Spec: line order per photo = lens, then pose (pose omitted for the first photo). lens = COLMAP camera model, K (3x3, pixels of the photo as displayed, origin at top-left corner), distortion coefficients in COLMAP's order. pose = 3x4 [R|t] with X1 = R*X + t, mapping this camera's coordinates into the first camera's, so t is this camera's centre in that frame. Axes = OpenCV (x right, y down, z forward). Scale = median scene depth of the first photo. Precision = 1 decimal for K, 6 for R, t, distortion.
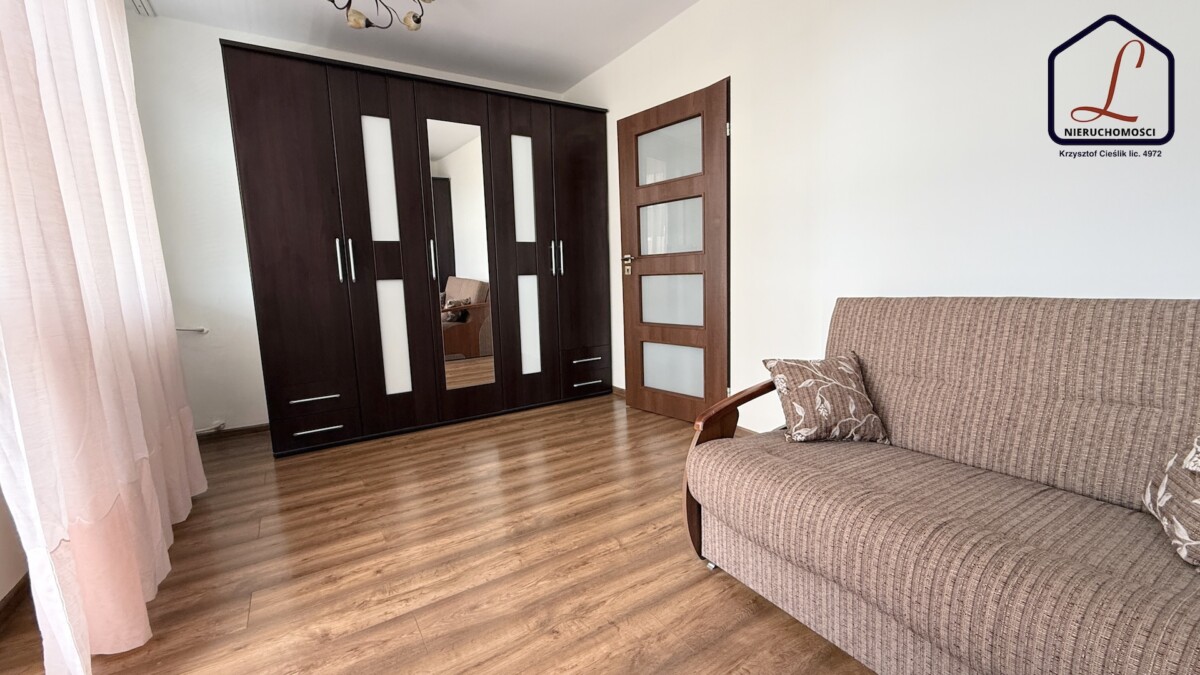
lens RADIAL K [[483.7, 0, 596.1], [0, 483.7, 340.1], [0, 0, 1]] dist [0.003858, 0.000246]
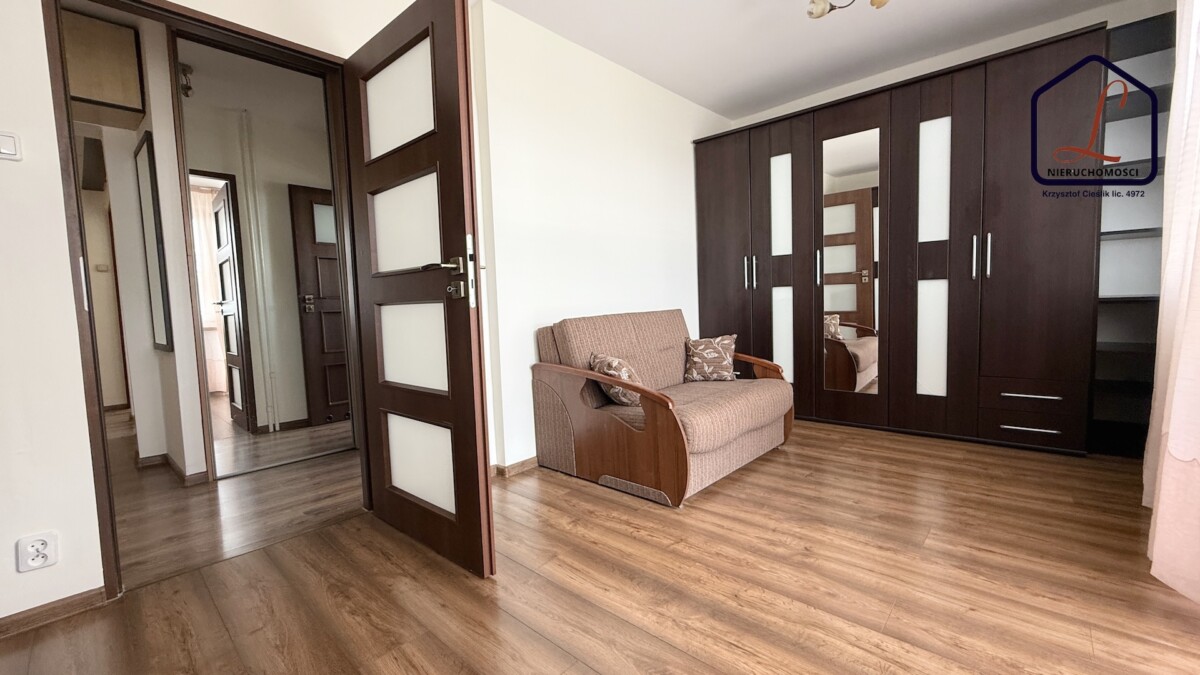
lens RADIAL K [[483.7, 0, 603.2], [0, 483.7, 338.3], [0, 0, 1]] dist [0.003858, 0.000246]
pose [[-0.275452, -0.018106, 0.961144, -1.052283], [0.175591, 0.982055, 0.068822, -0.132535], [-0.945142, 0.187726, -0.267329, 1.561025]]
